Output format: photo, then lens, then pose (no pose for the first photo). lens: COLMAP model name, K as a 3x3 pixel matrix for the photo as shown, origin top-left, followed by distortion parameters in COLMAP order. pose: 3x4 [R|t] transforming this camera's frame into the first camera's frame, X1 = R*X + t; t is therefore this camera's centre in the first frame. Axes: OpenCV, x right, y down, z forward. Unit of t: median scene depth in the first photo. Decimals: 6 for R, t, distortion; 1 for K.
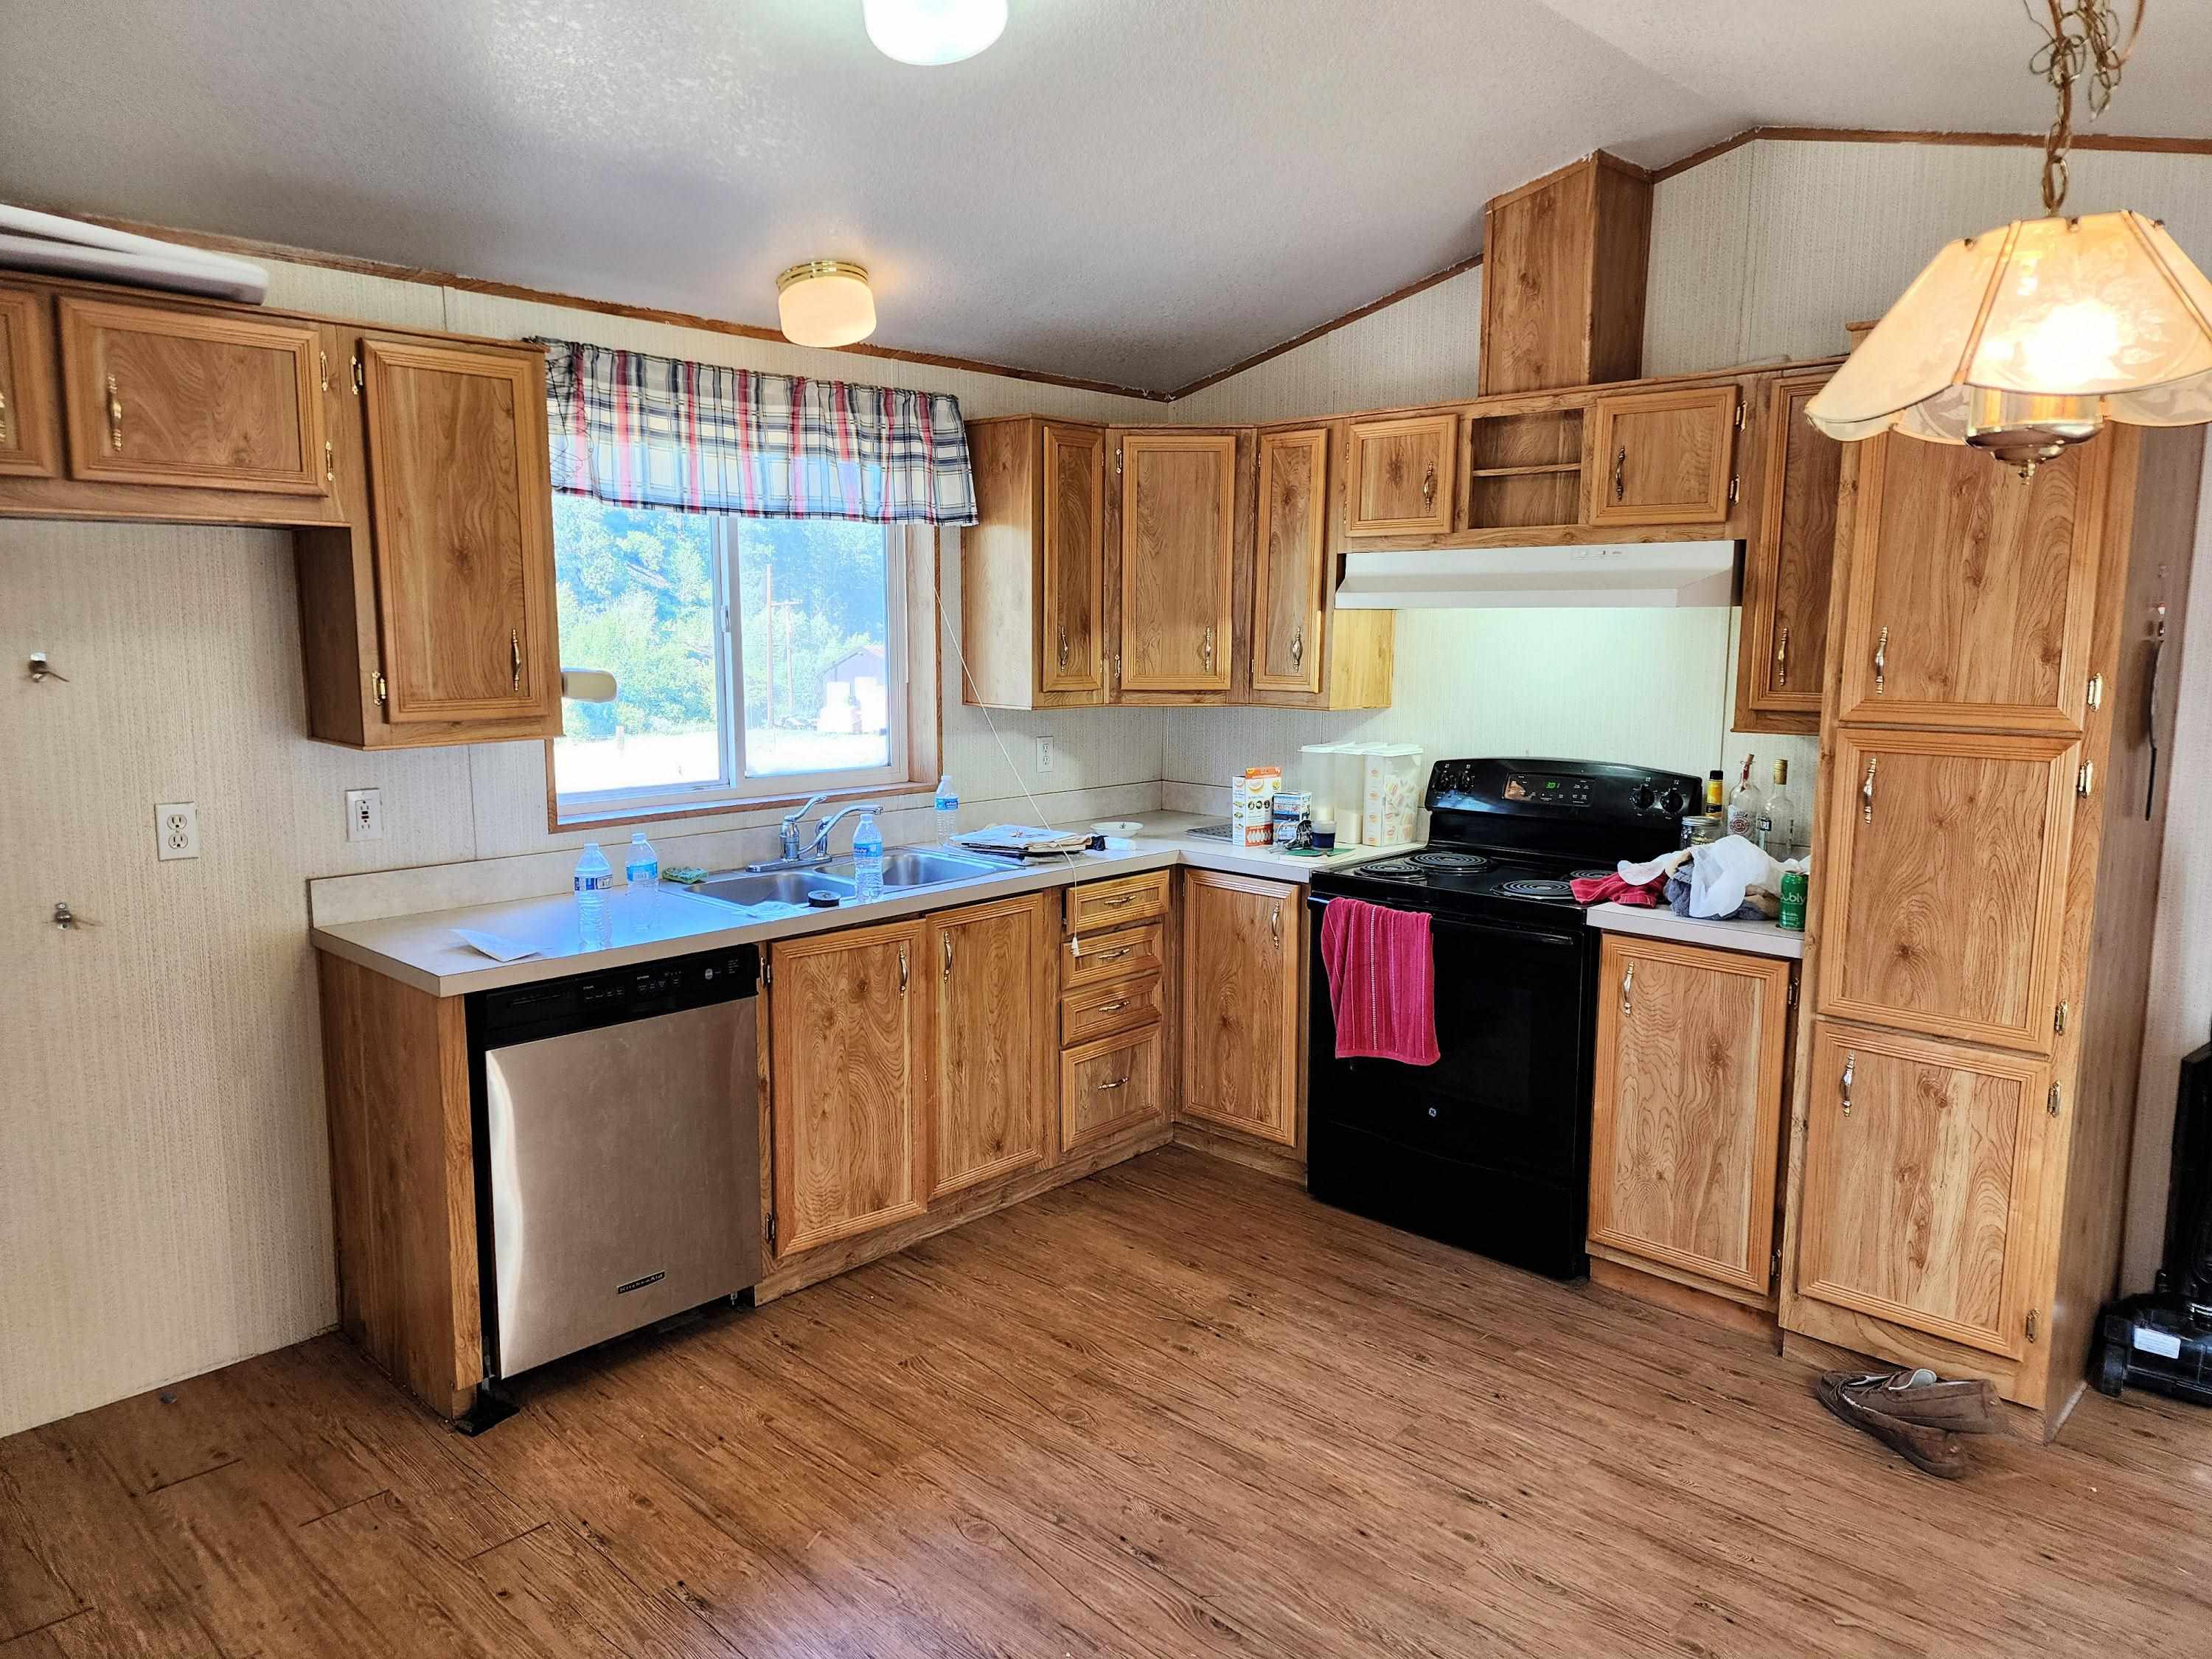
lens RADIAL K [[1461.3, 0, 1105.2], [0, 1461.3, 816.5], [0, 0, 1]] dist [0.079129, -0.073185]
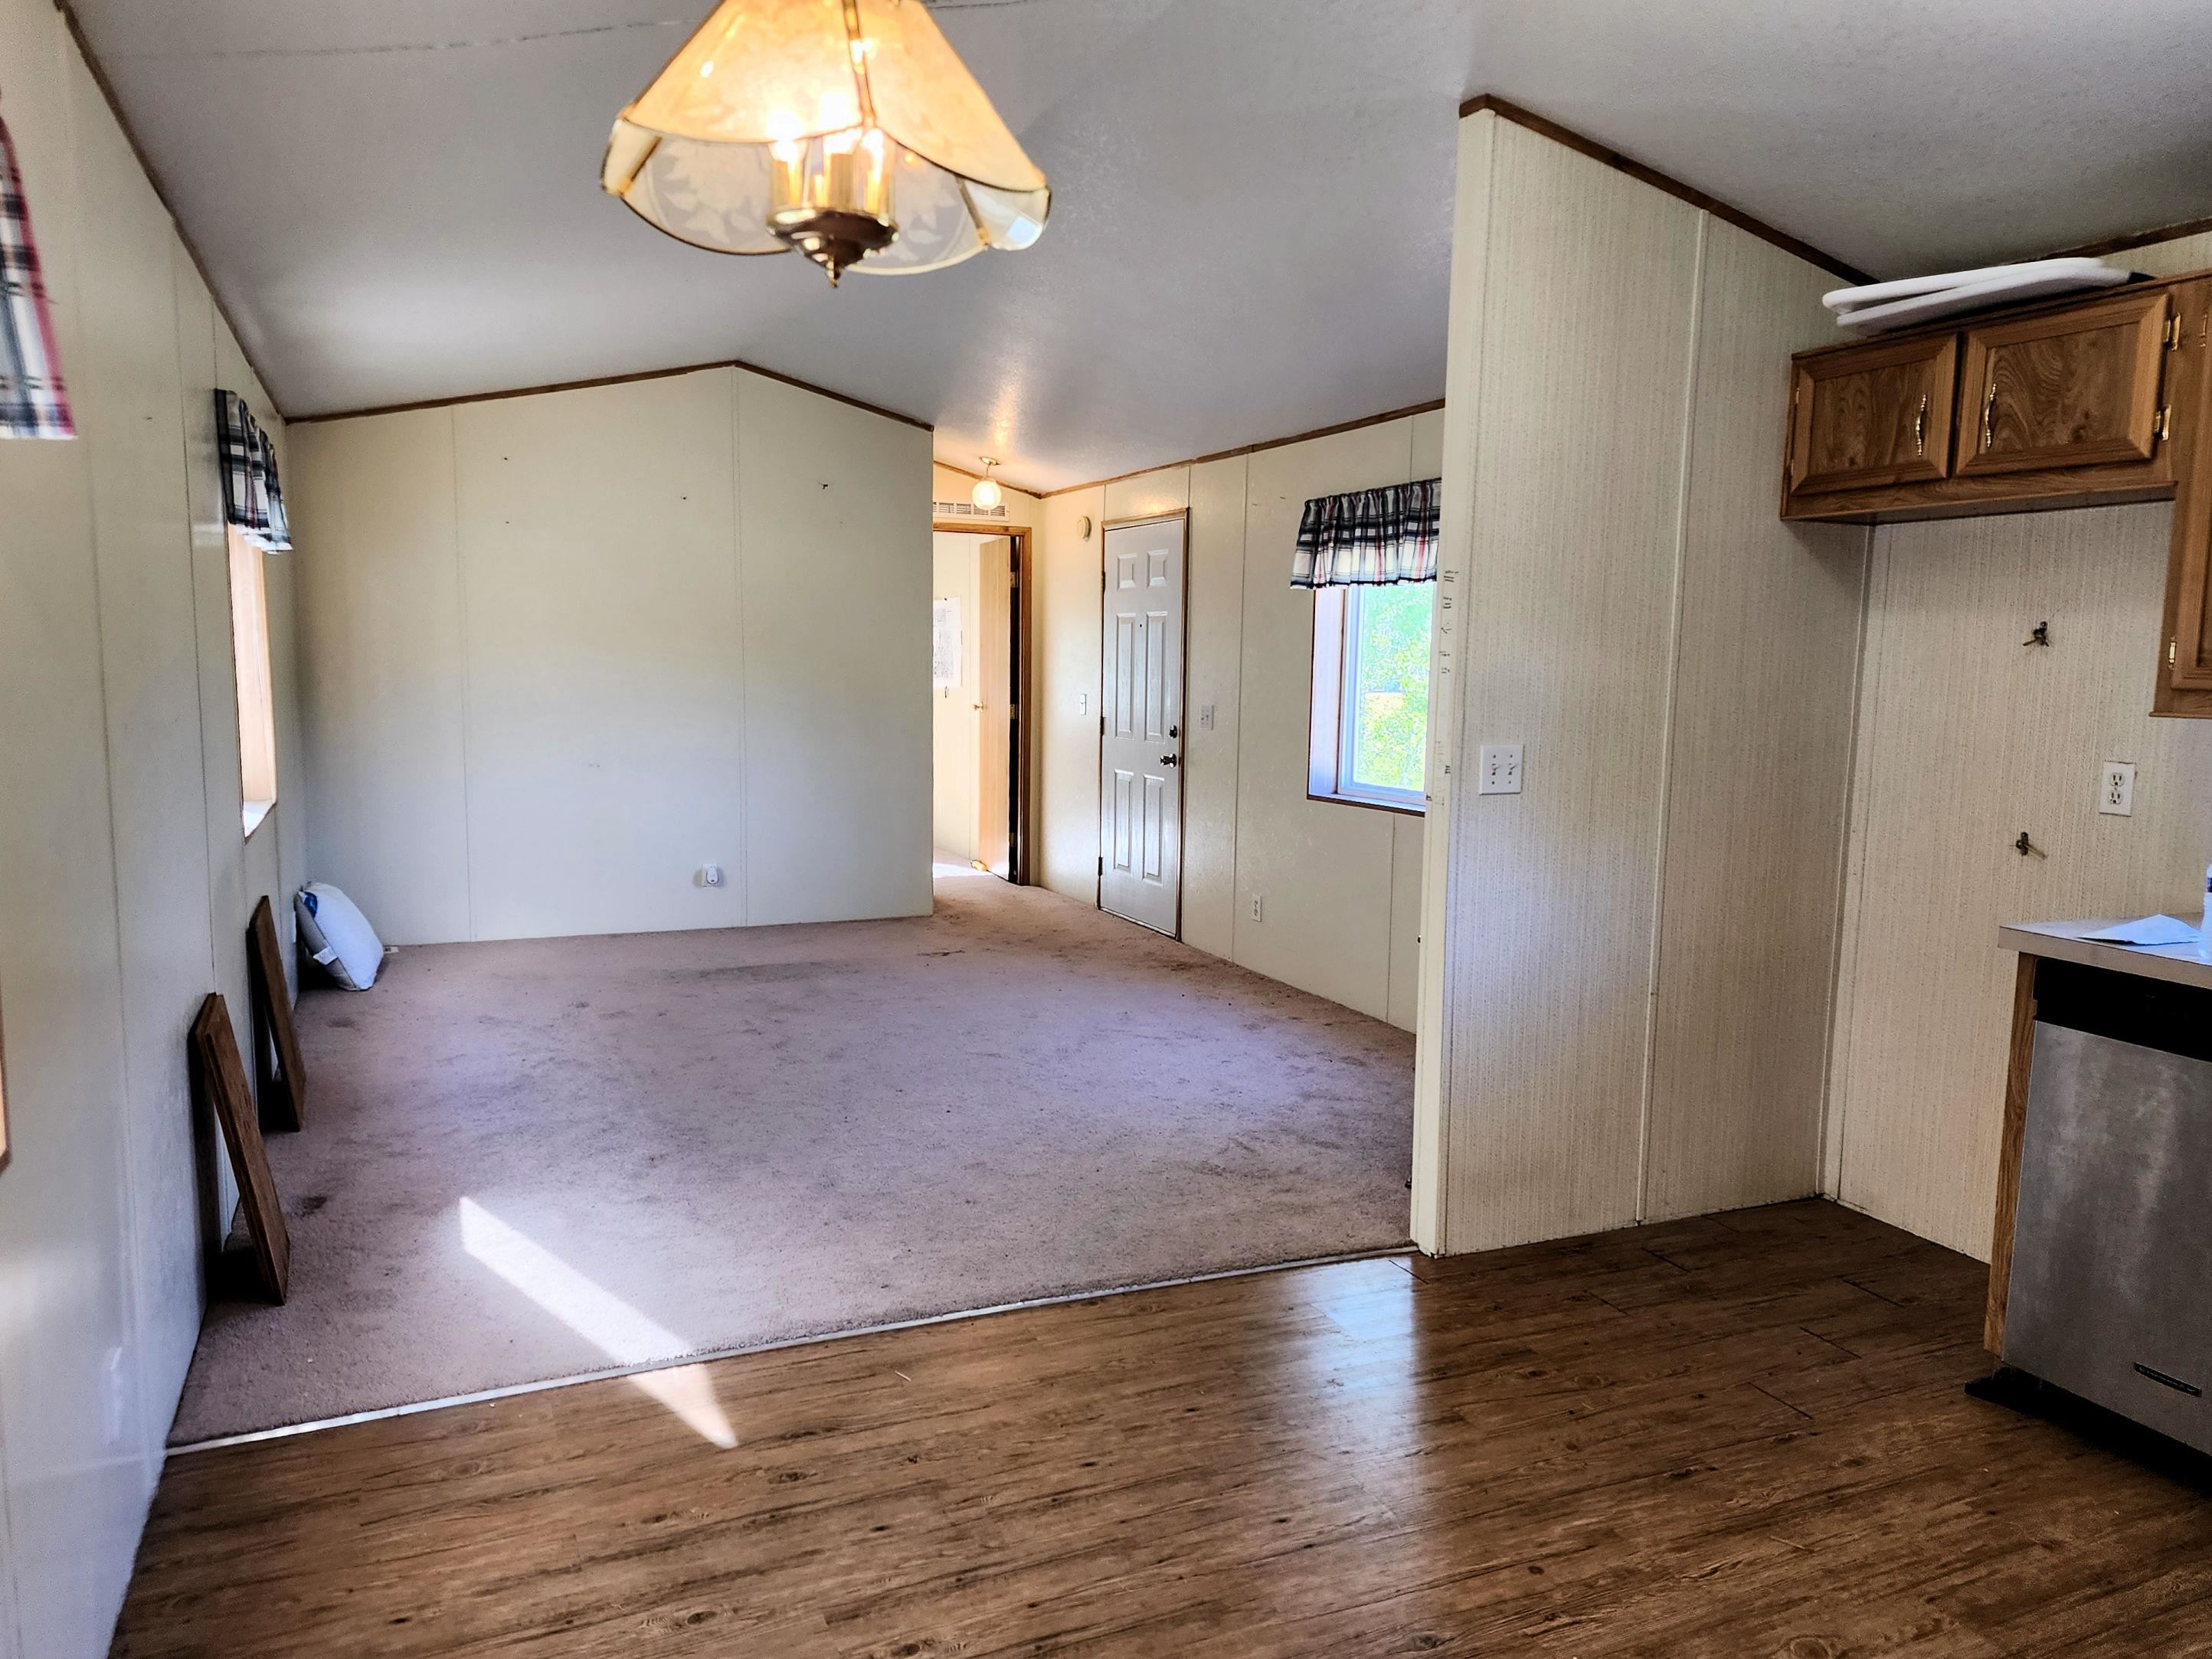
lens RADIAL K [[1461.3, 0, 1105.2], [0, 1461.3, 816.5], [0, 0, 1]] dist [0.079129, -0.073185]
pose [[-0.353931, 0.094567, -0.930478, 0.526599], [-0.148990, 0.976470, 0.155913, -0.024371], [0.923328, 0.193814, -0.331513, 0.562232]]
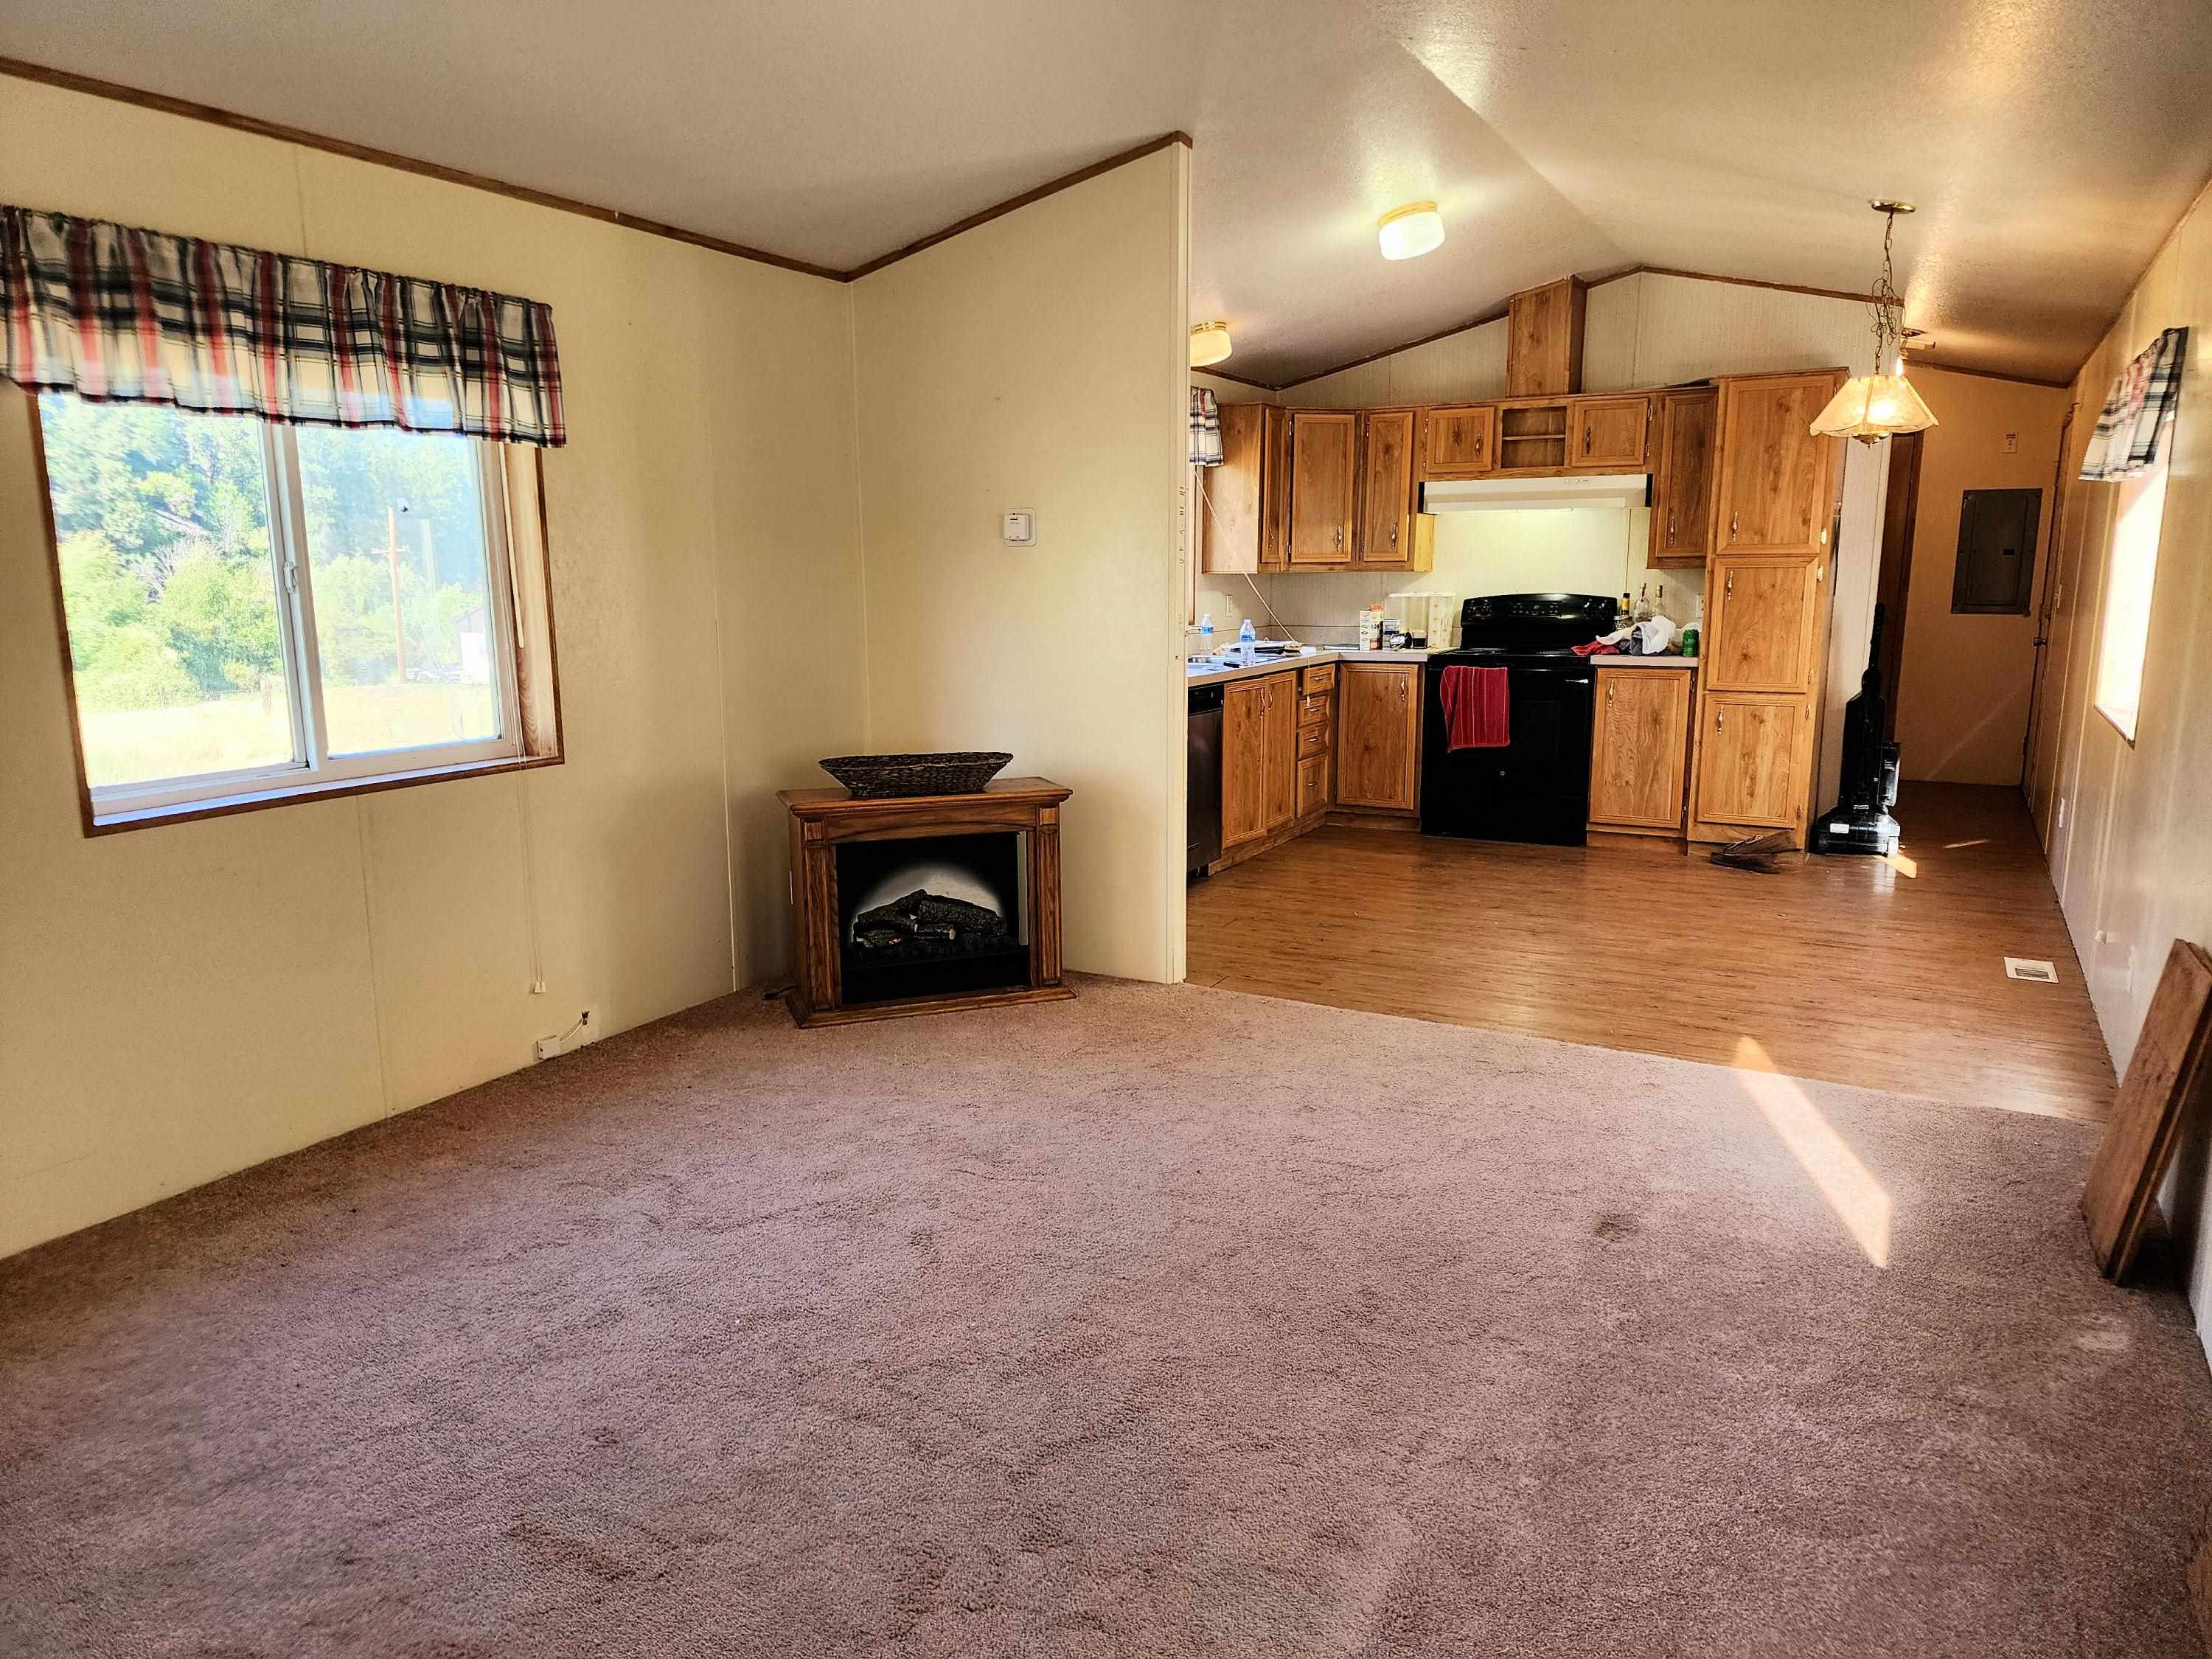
lens RADIAL K [[1461.3, 0, 1105.2], [0, 1461.3, 816.5], [0, 0, 1]] dist [0.079129, -0.073185]
pose [[0.965421, -0.053591, 0.255129, -0.790271], [0.044954, 0.998205, 0.039571, 0.160517], [-0.256792, -0.026734, 0.966097, -0.744357]]
